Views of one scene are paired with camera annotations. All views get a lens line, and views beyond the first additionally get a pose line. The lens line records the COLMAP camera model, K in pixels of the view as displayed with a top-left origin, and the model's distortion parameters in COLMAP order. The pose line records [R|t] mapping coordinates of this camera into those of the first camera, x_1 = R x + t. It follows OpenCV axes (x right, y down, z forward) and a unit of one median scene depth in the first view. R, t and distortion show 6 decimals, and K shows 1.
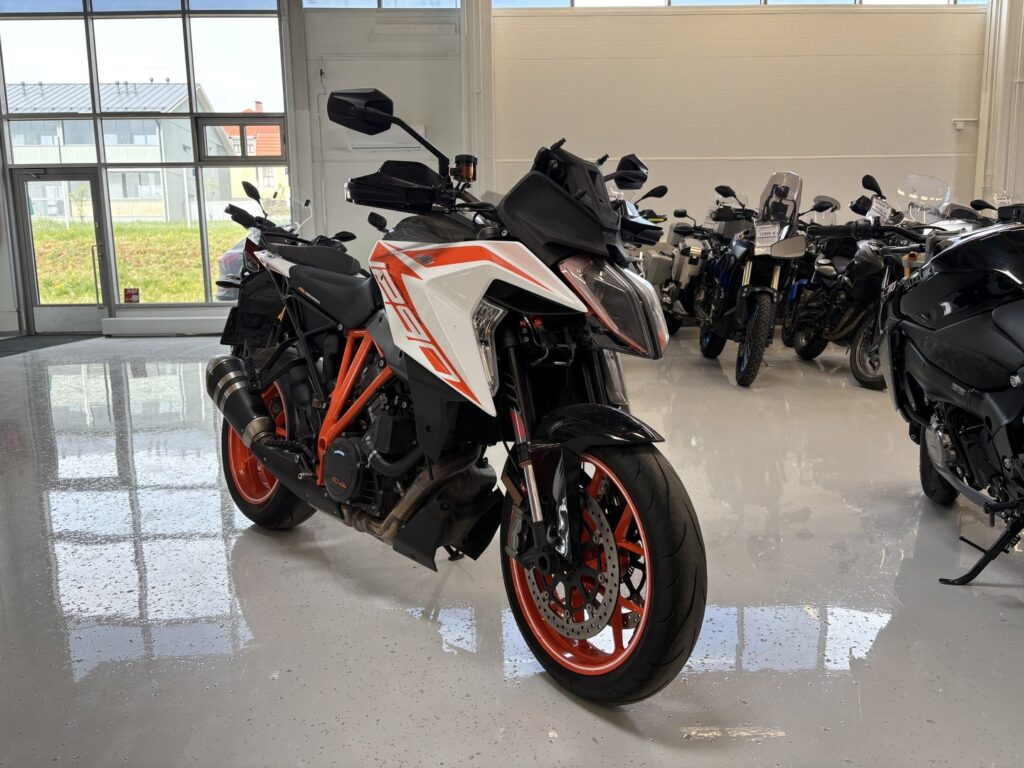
lens RADIAL K [[785.4, 0, 512.0], [0, 785.4, 384.0], [0, 0, 1]] dist [0.056130, -0.001888]
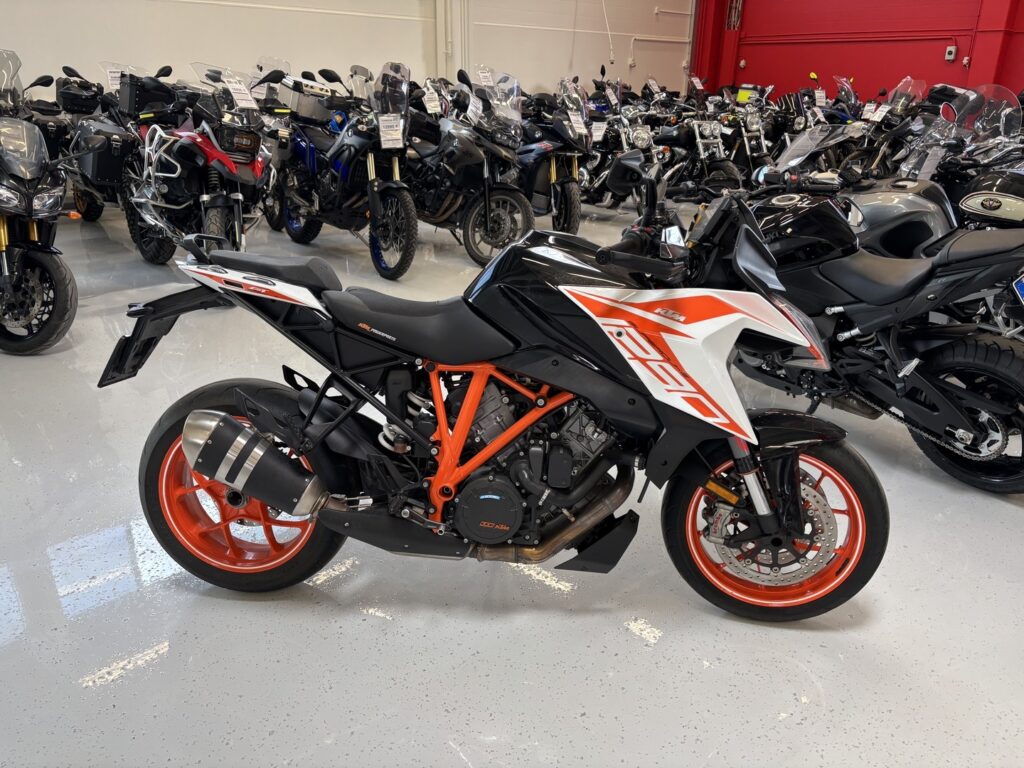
lens RADIAL K [[785.4, 0, 512.0], [0, 785.4, 384.0], [0, 0, 1]] dist [0.056130, -0.001888]
pose [[0.752956, -0.221544, 0.619658, -0.916993], [0.091558, 0.967737, 0.234738, -0.325182], [-0.651671, -0.120013, 0.748947, 0.324336]]
